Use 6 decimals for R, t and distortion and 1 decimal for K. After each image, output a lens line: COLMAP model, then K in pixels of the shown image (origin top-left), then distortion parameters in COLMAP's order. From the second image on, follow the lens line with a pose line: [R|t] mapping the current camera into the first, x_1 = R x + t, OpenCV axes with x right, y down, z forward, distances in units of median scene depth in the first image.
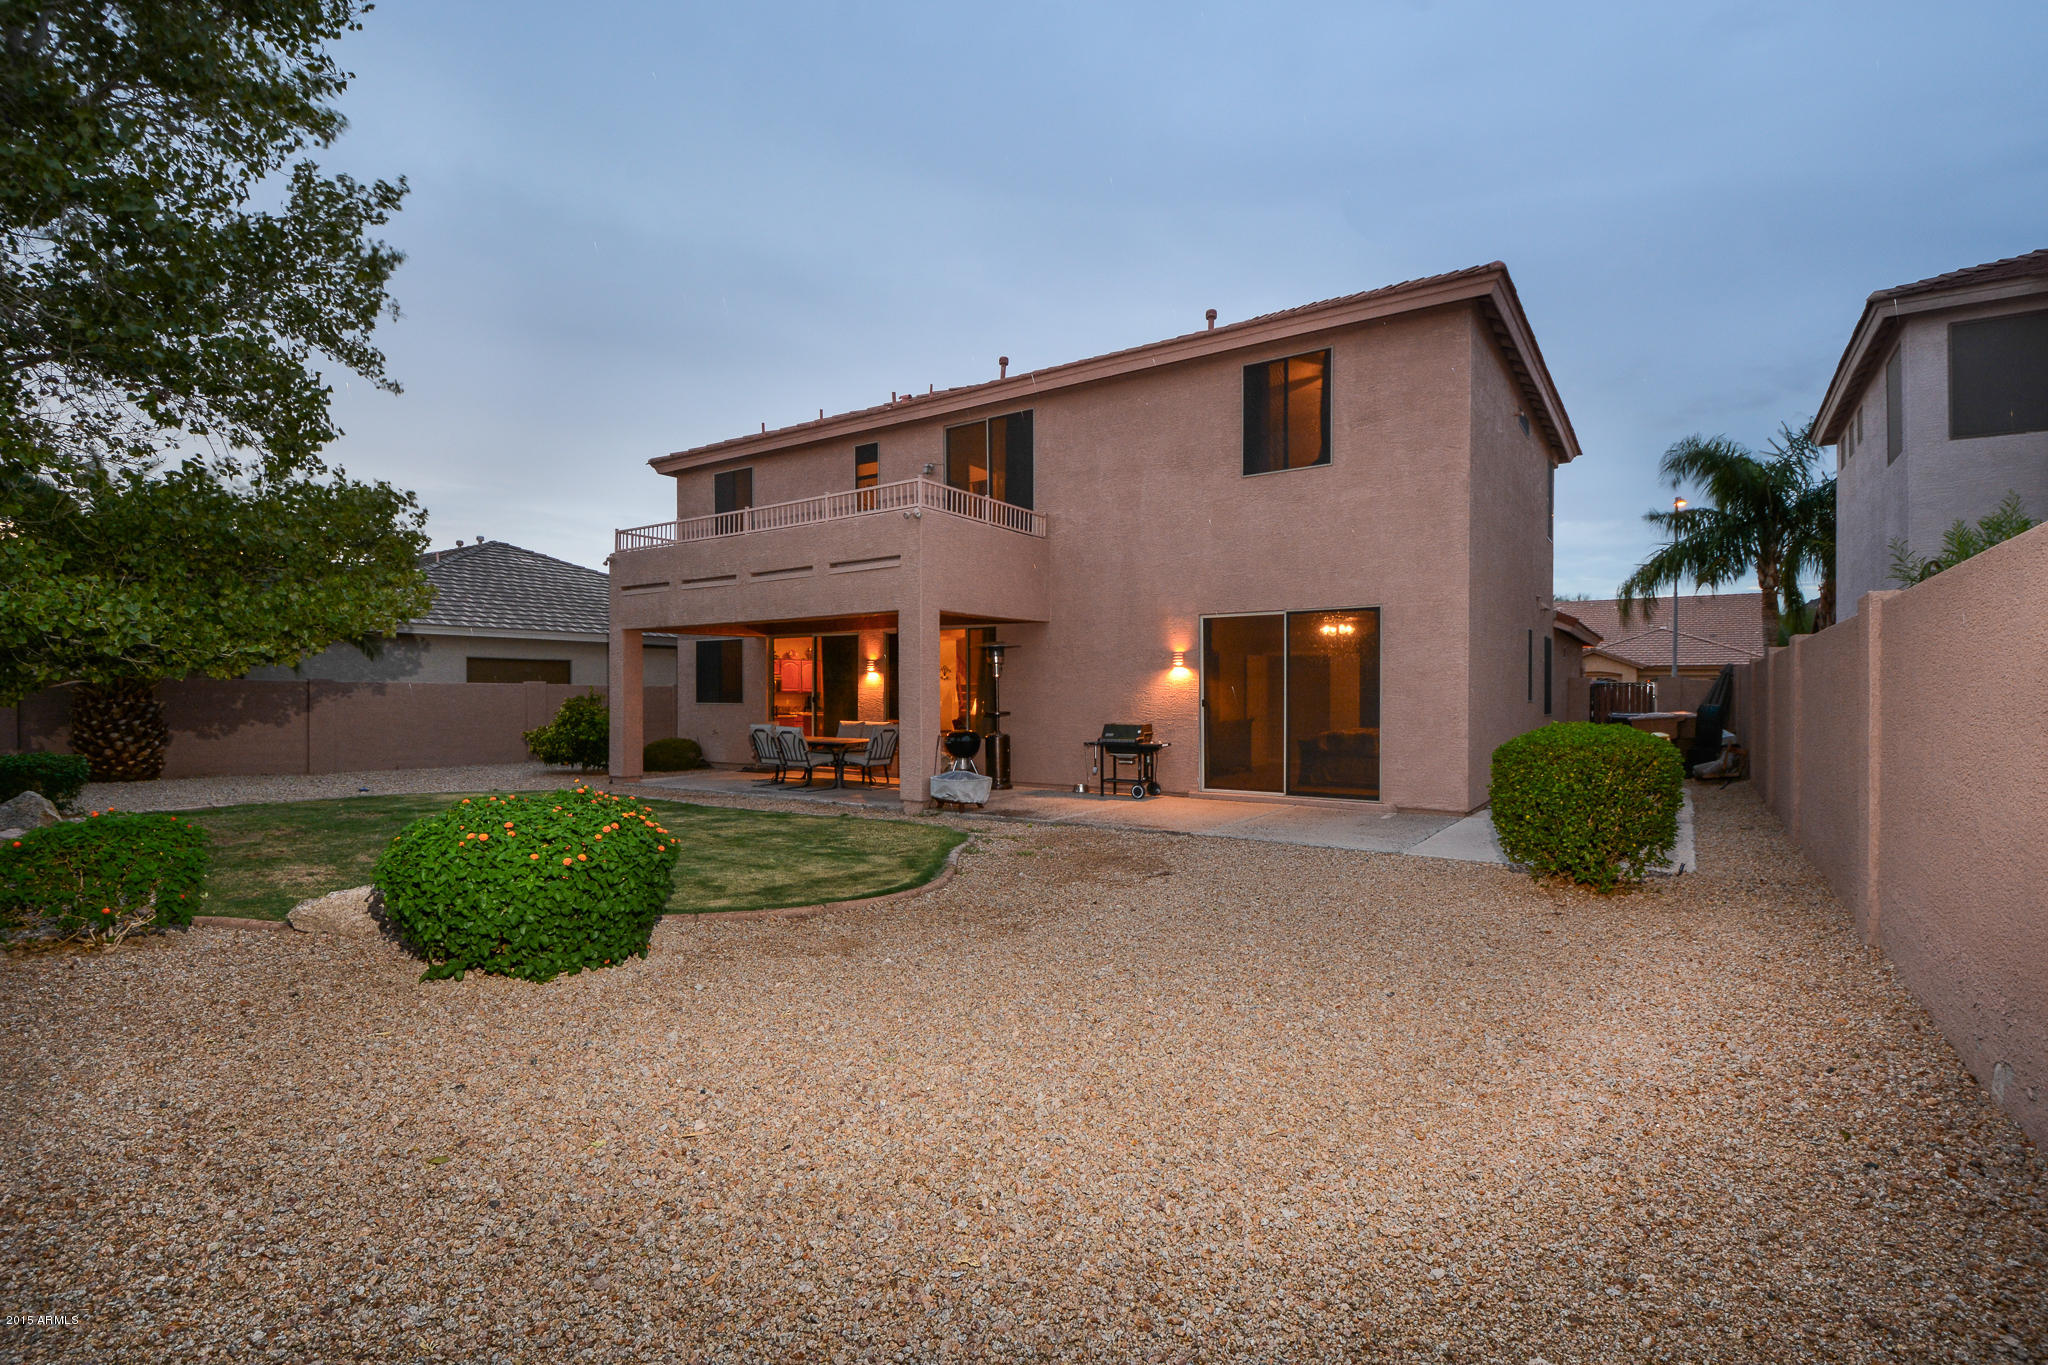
lens RADIAL K [[961.5, 0, 1027.9], [0, 961.5, 692.6], [0, 0, 1]] dist [0.000075, -0.006689]
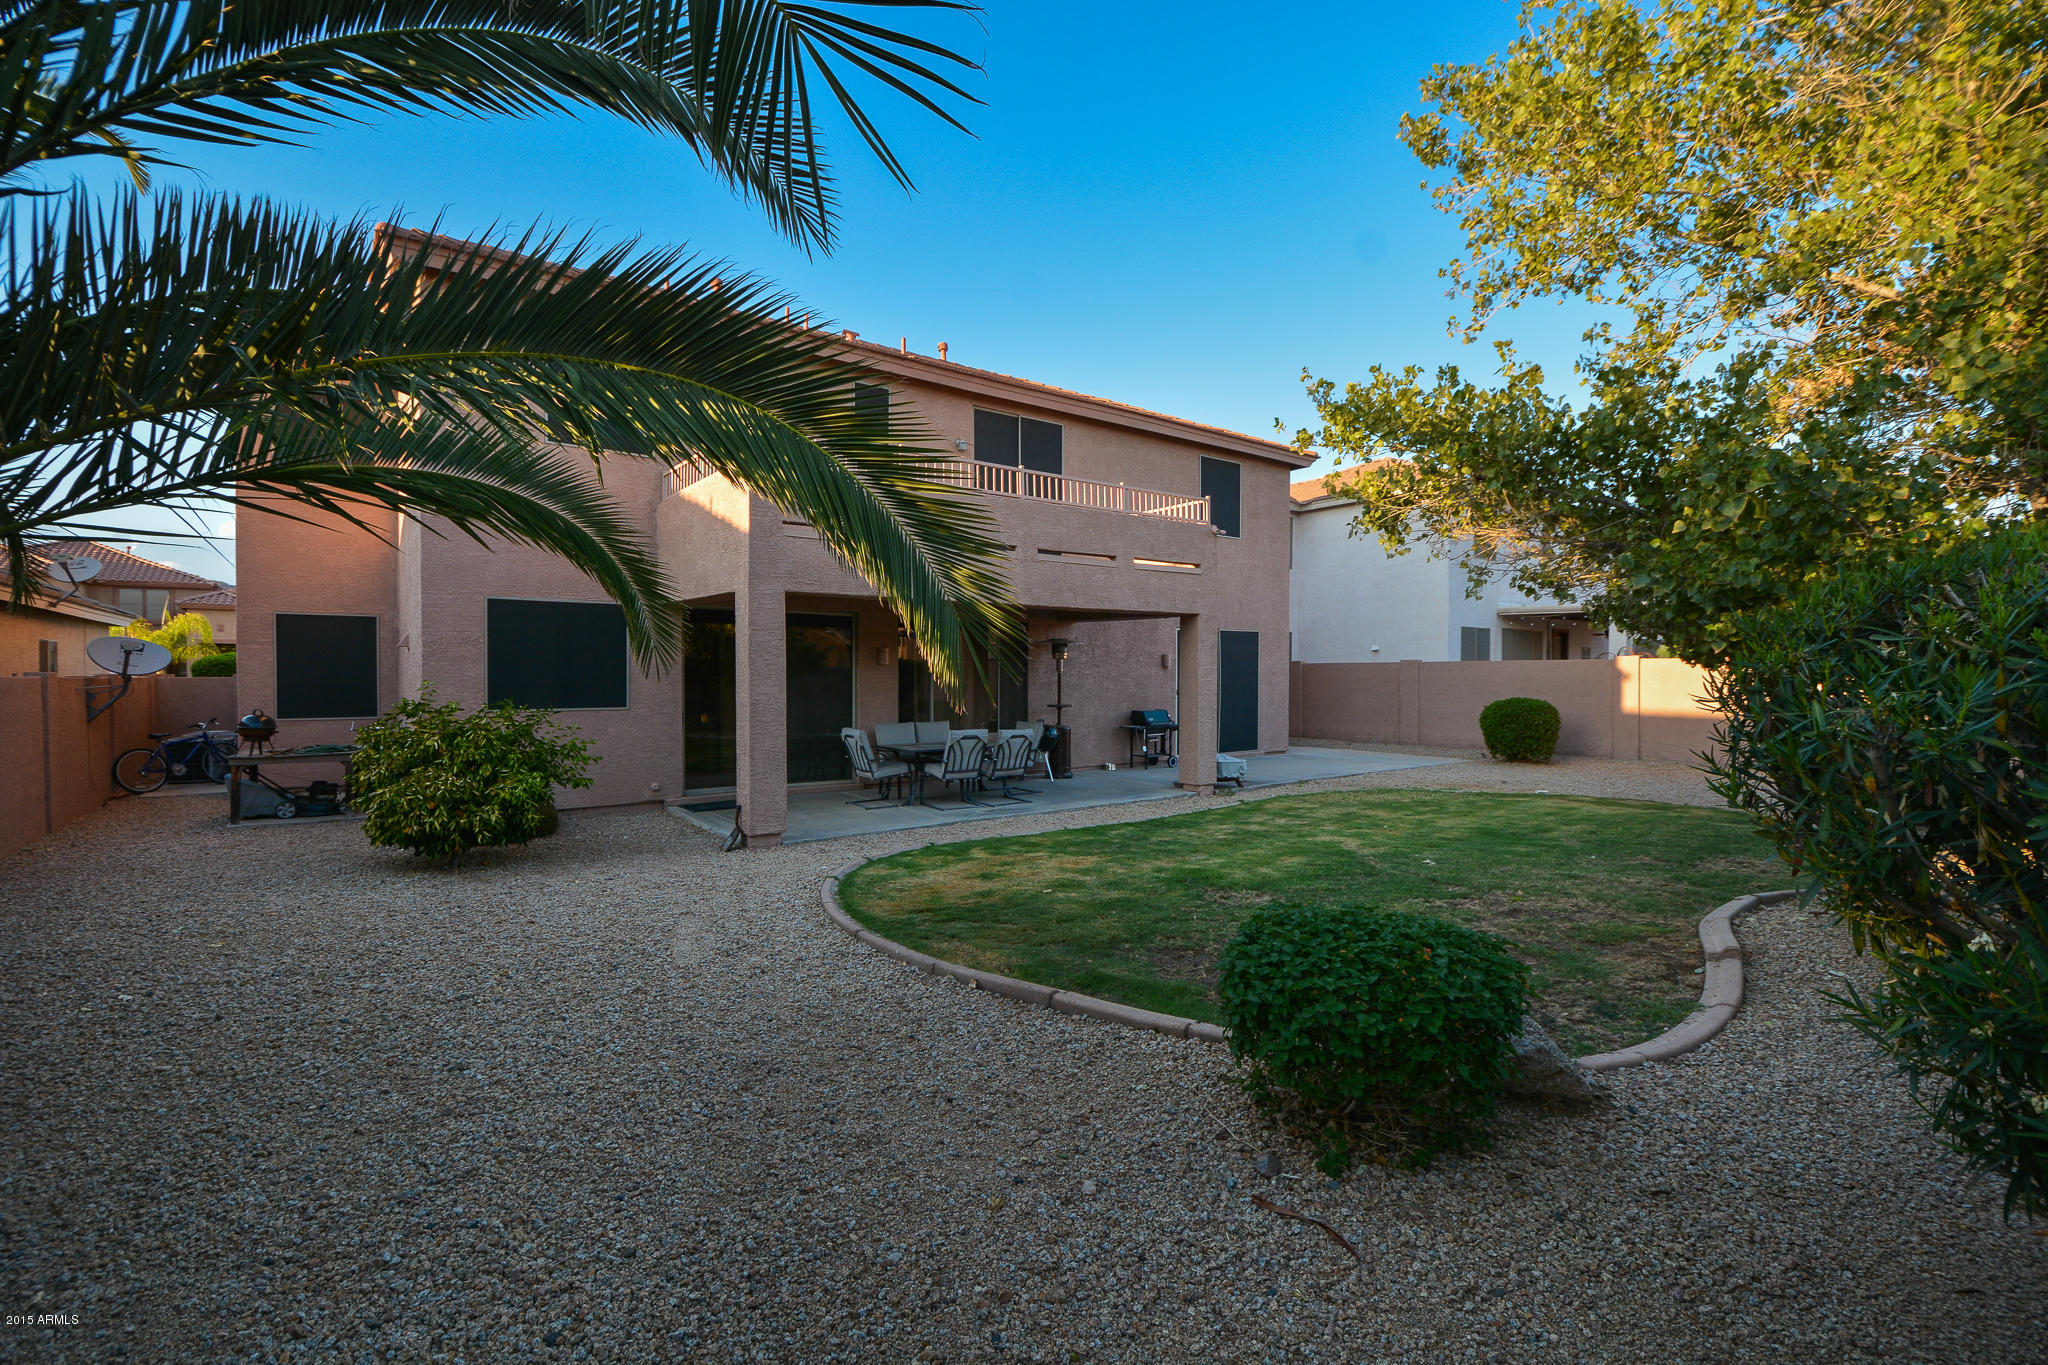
lens RADIAL K [[910.7, 0, 1025.3], [0, 910.7, 677.2], [0, 0, 1]] dist [-0.000312, -0.002300]
pose [[0.300968, -0.004517, 0.953624, -1.132419], [-0.001773, 0.999984, 0.005296, -0.017884], [-0.953633, -0.003284, 0.300955, 0.831918]]
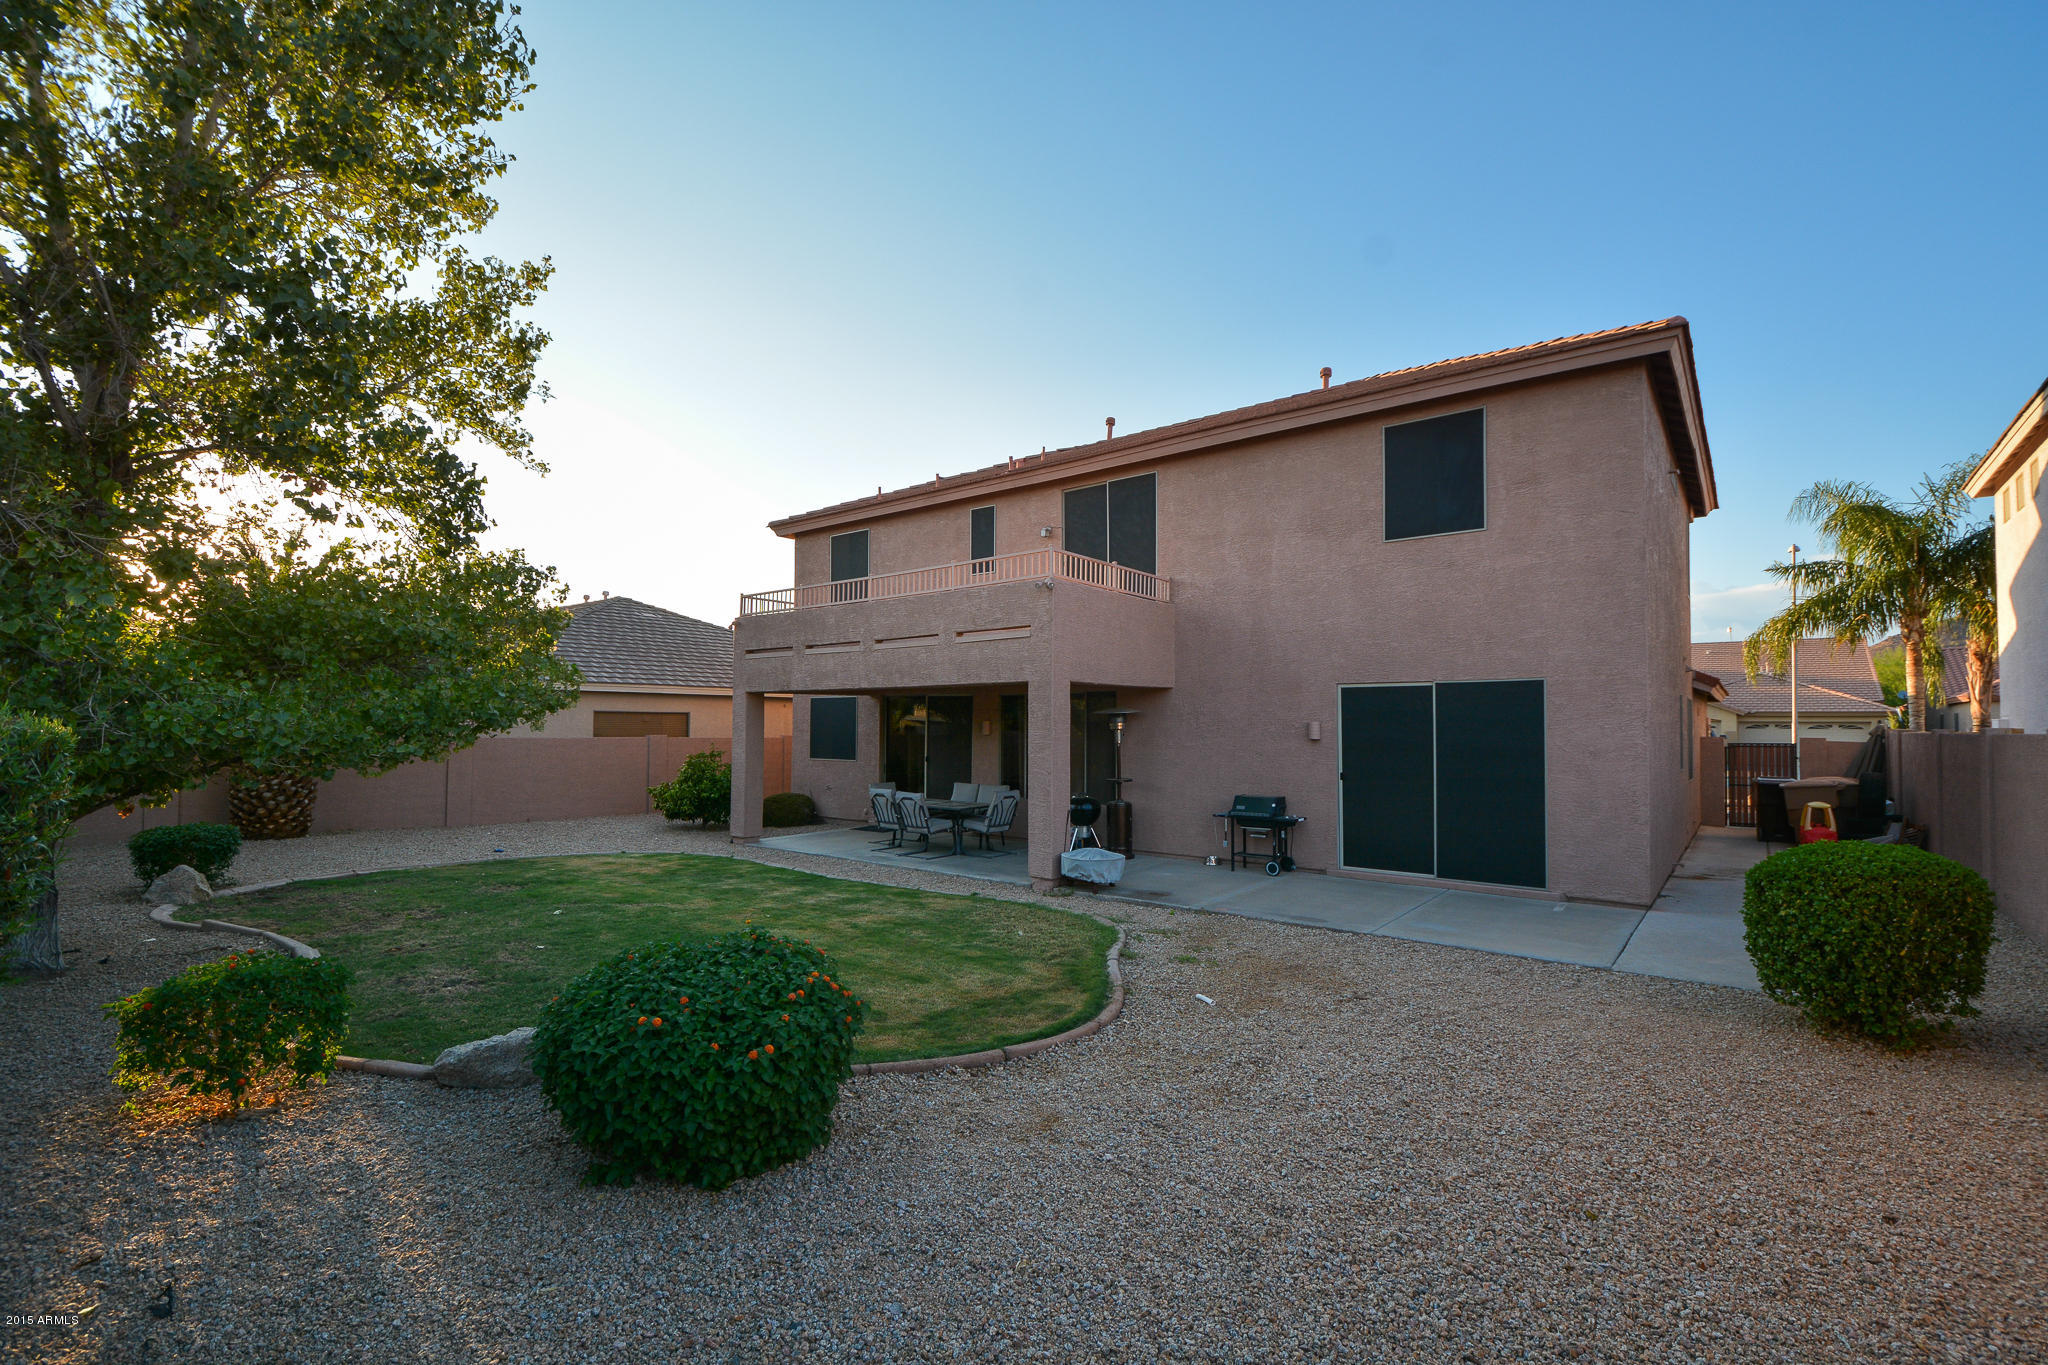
lens RADIAL K [[910.7, 0, 1035.4], [0, 910.7, 695.6], [0, 0, 1]] dist [-0.000312, -0.002300]
pose [[0.997808, 0.002800, -0.066113, -0.063769], [-0.004783, 0.999543, -0.029859, -0.041977], [0.066000, 0.030109, 0.997365, 0.073301]]
